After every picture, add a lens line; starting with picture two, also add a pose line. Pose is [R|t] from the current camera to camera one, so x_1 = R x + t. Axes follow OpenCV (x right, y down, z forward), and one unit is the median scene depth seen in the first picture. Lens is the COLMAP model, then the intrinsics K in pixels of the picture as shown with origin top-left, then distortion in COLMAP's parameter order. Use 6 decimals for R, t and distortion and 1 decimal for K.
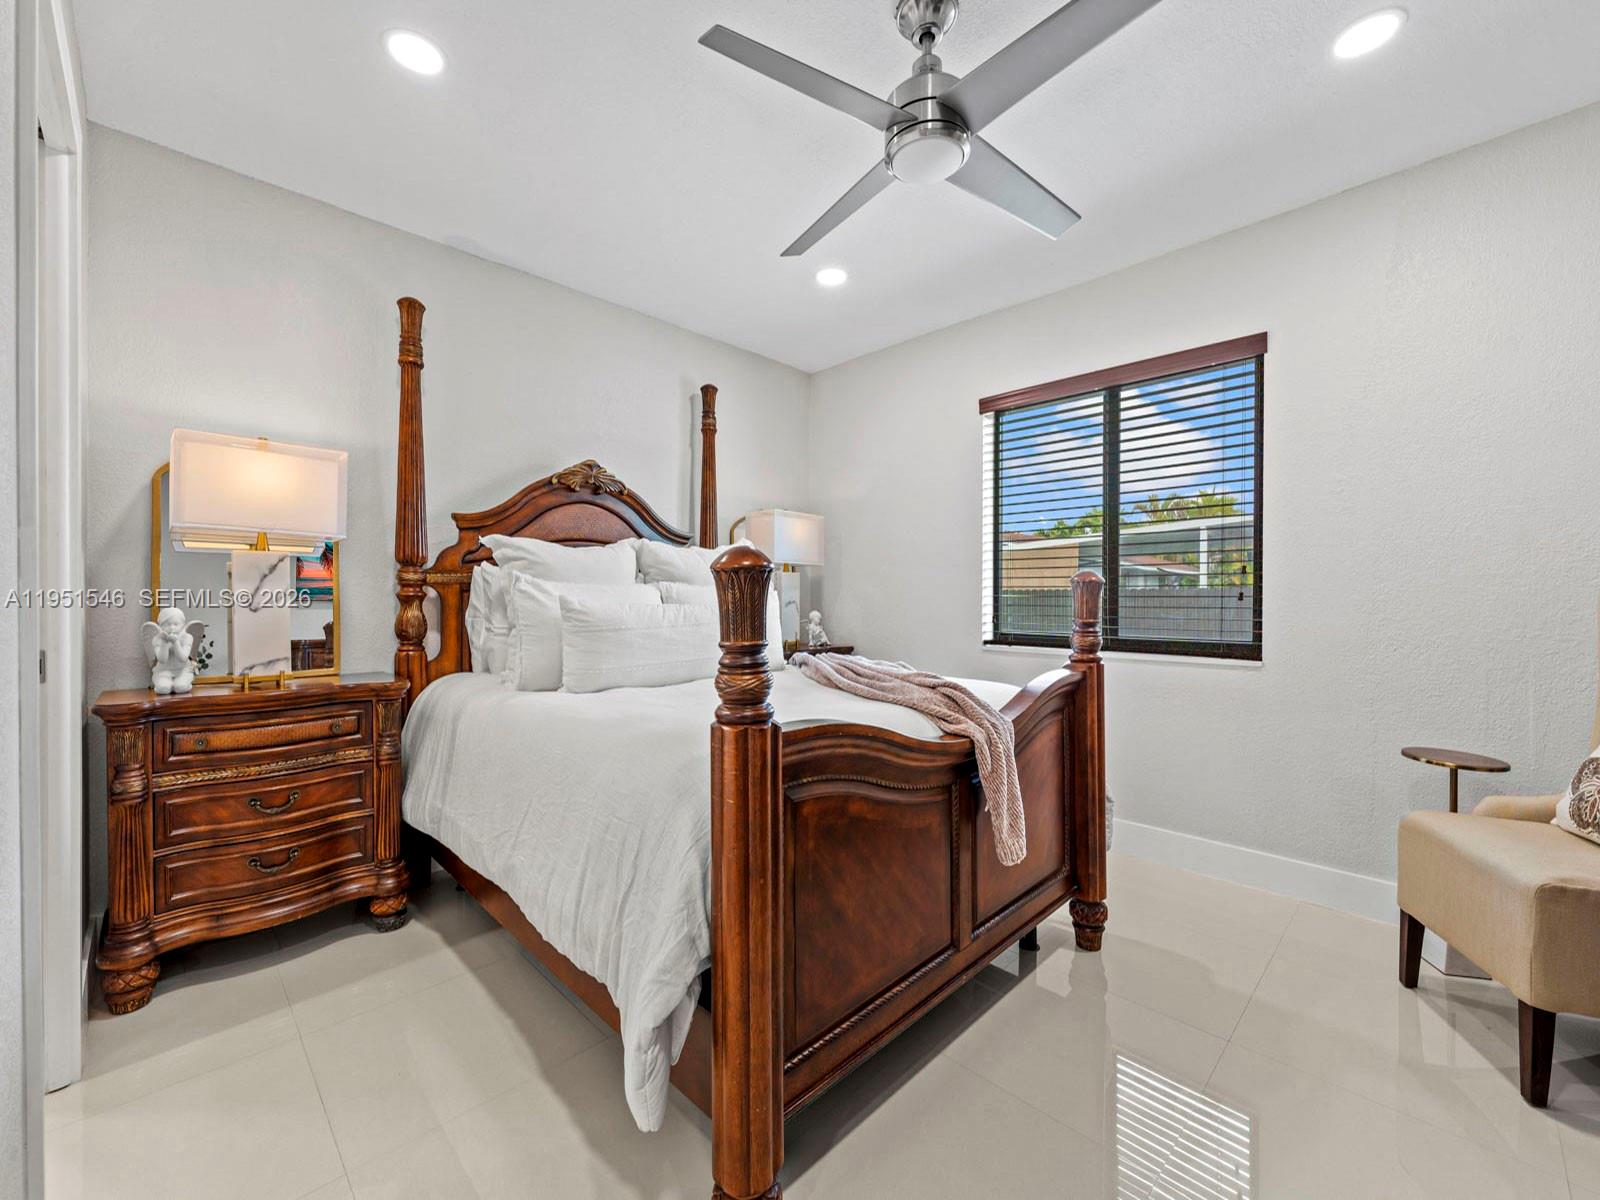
lens RADIAL K [[656.9, 0, 795.9], [0, 656.9, 598.0], [0, 0, 1]] dist [0.001037, 0.000130]
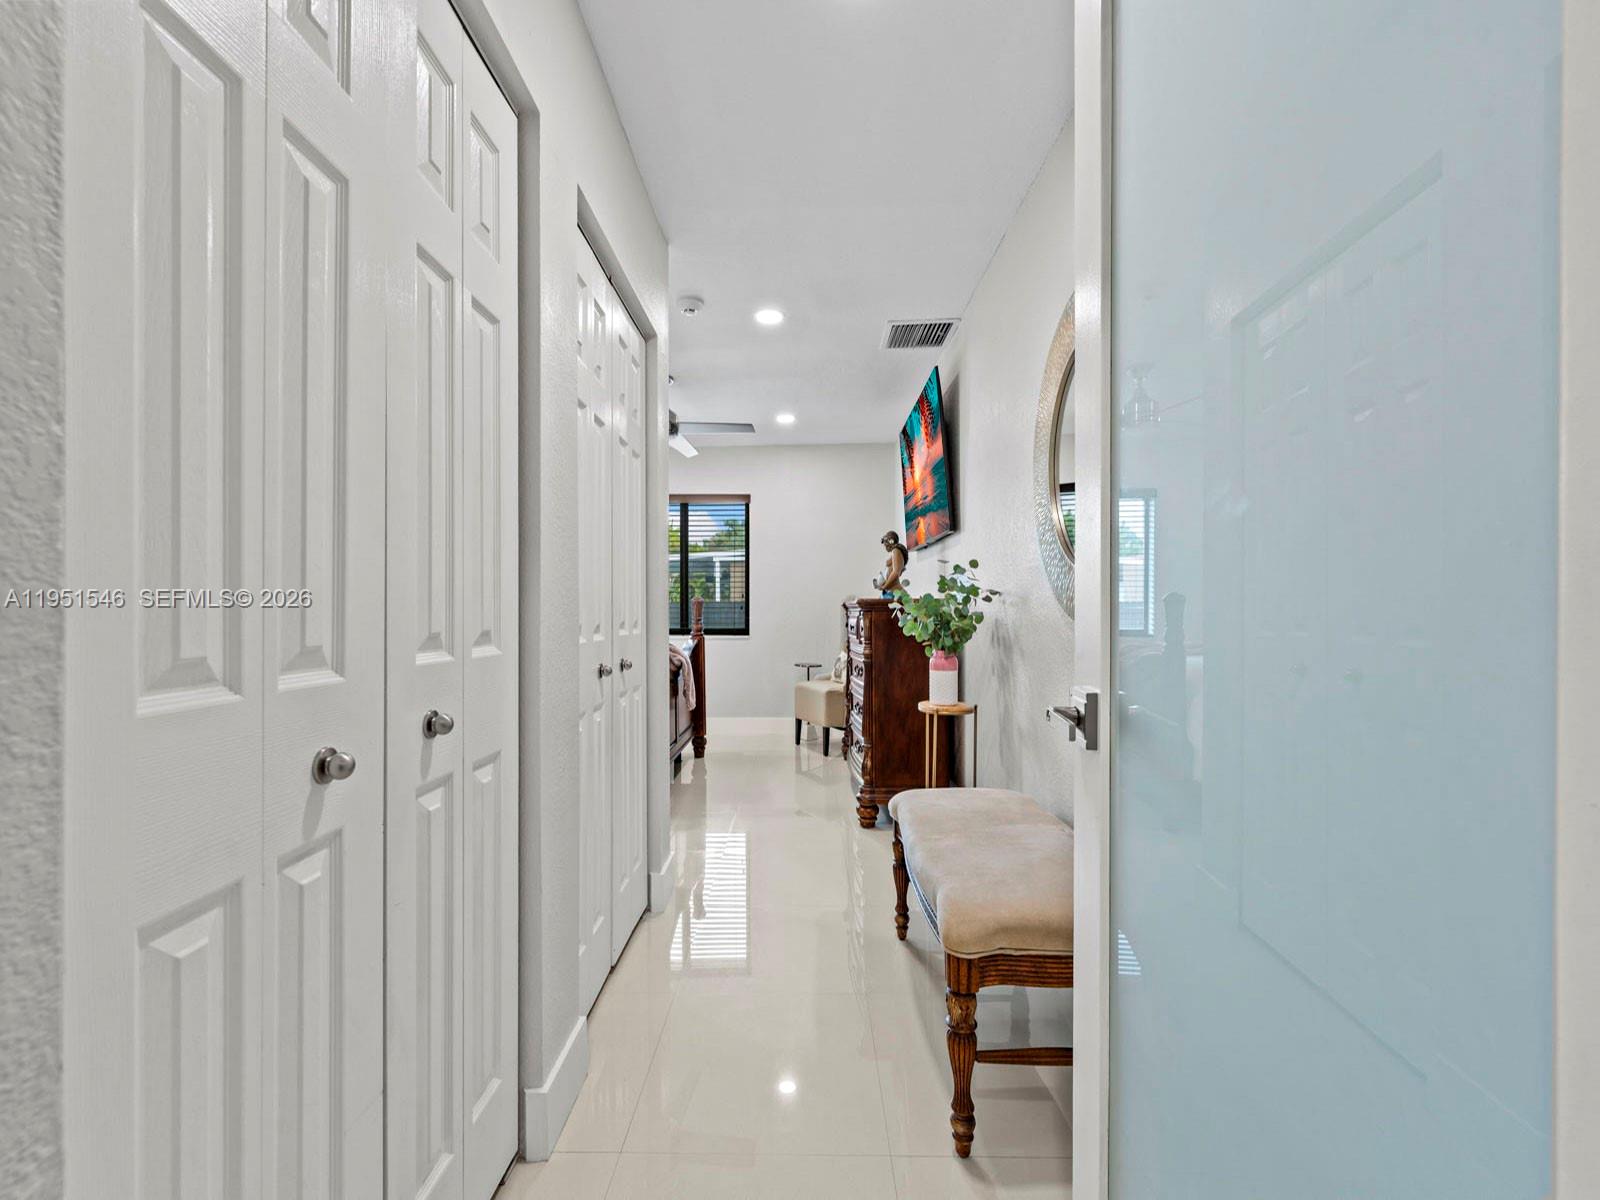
lens RADIAL K [[647.1, 0, 798.3], [0, 647.1, 605.7], [0, 0, 1]] dist [-0.000759, -0.000087]
pose [[0.713011, -0.005344, 0.701132, -0.928443], [0.011523, 0.999925, -0.004098, 0.002581], [-0.701058, 0.011001, 0.713019, -0.907899]]
